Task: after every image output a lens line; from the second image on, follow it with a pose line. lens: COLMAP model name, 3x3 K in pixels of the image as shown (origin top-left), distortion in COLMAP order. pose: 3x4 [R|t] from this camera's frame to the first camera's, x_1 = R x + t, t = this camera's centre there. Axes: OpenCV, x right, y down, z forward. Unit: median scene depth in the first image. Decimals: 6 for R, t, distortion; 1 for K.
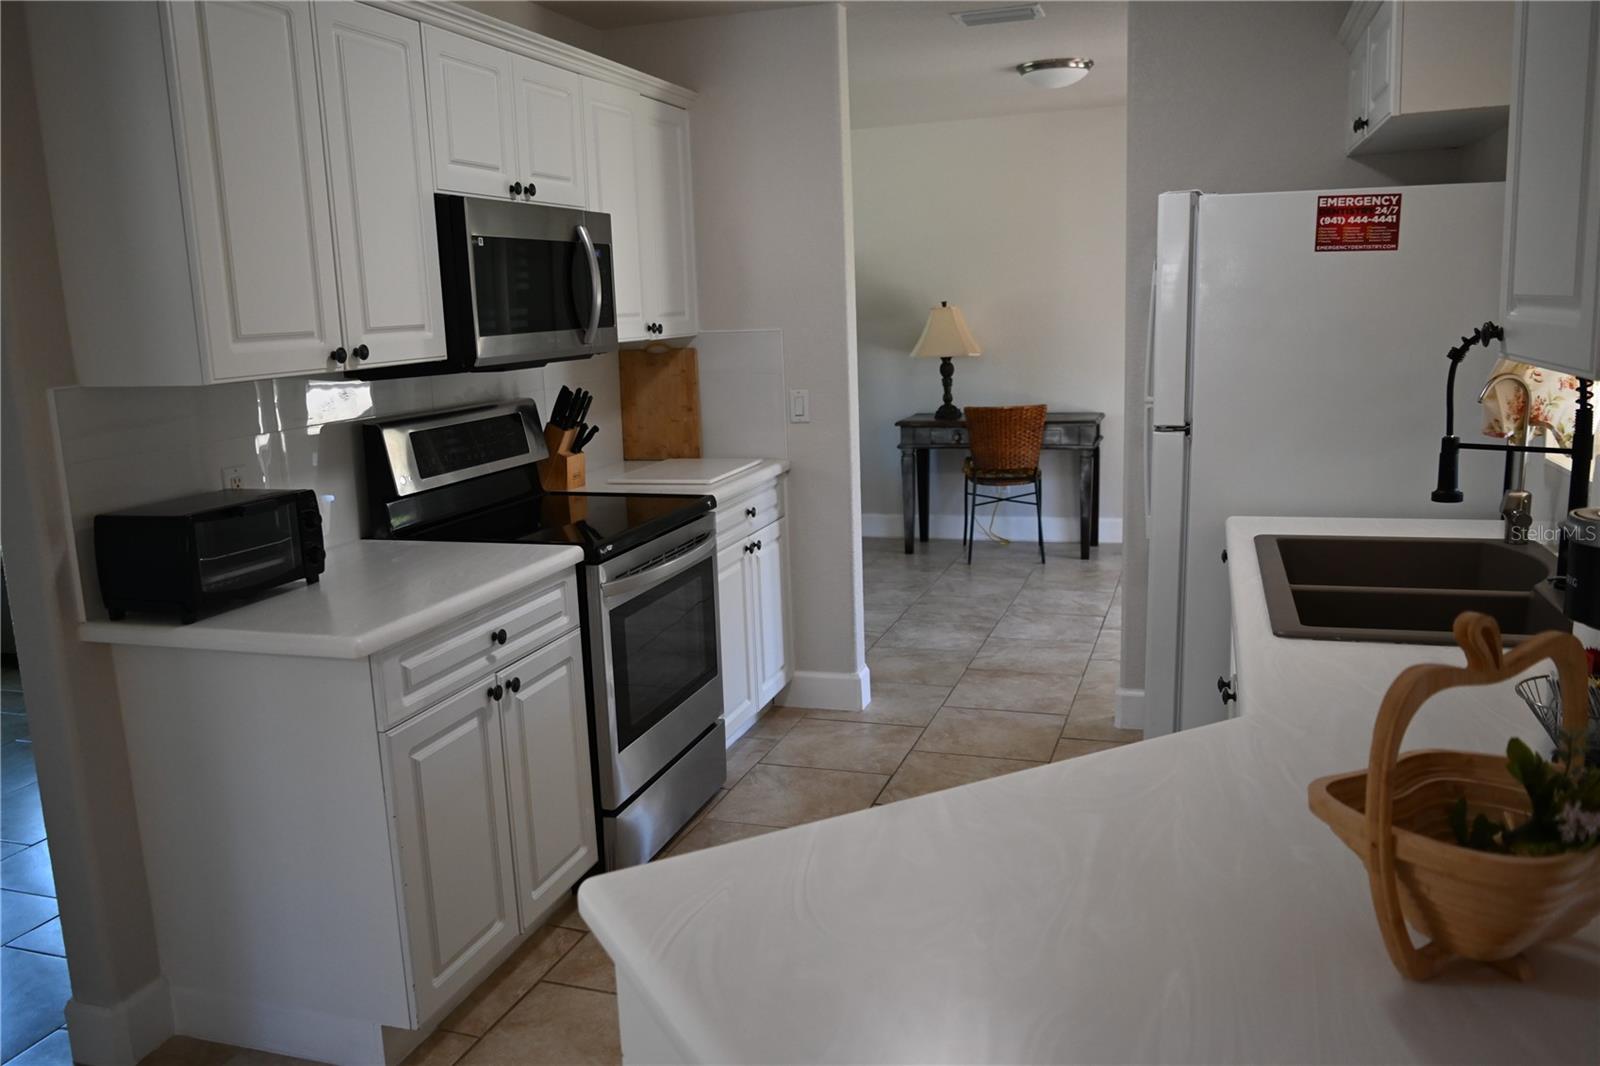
lens RADIAL K [[1244.5, 0, 800.0], [0, 1244.5, 533.0], [0, 0, 1]] dist [-0.018360, 0.015123]
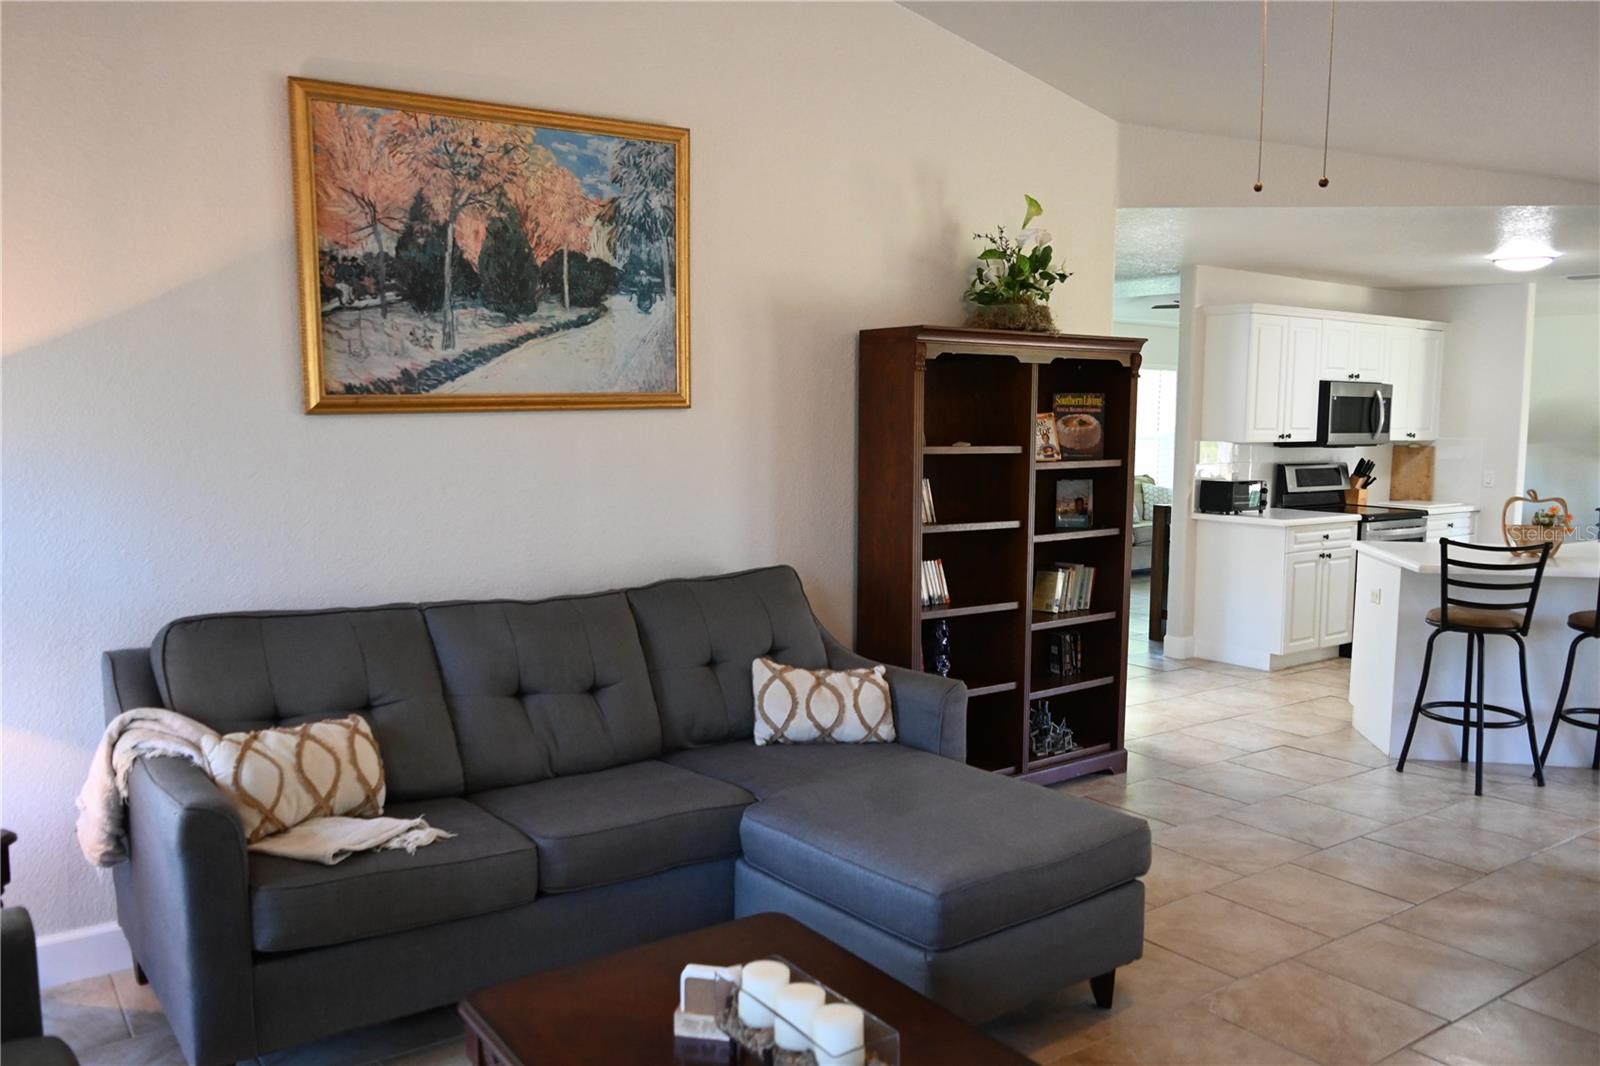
lens RADIAL K [[1209.4, 0, 807.4], [0, 1209.4, 530.4], [0, 0, 1]] dist [-0.009423, -0.000524]
pose [[0.812824, 0.100351, -0.573801, 0.274460], [-0.145401, 0.988821, -0.033036, 0.241629], [0.564071, 0.110284, 0.818328, -1.408743]]
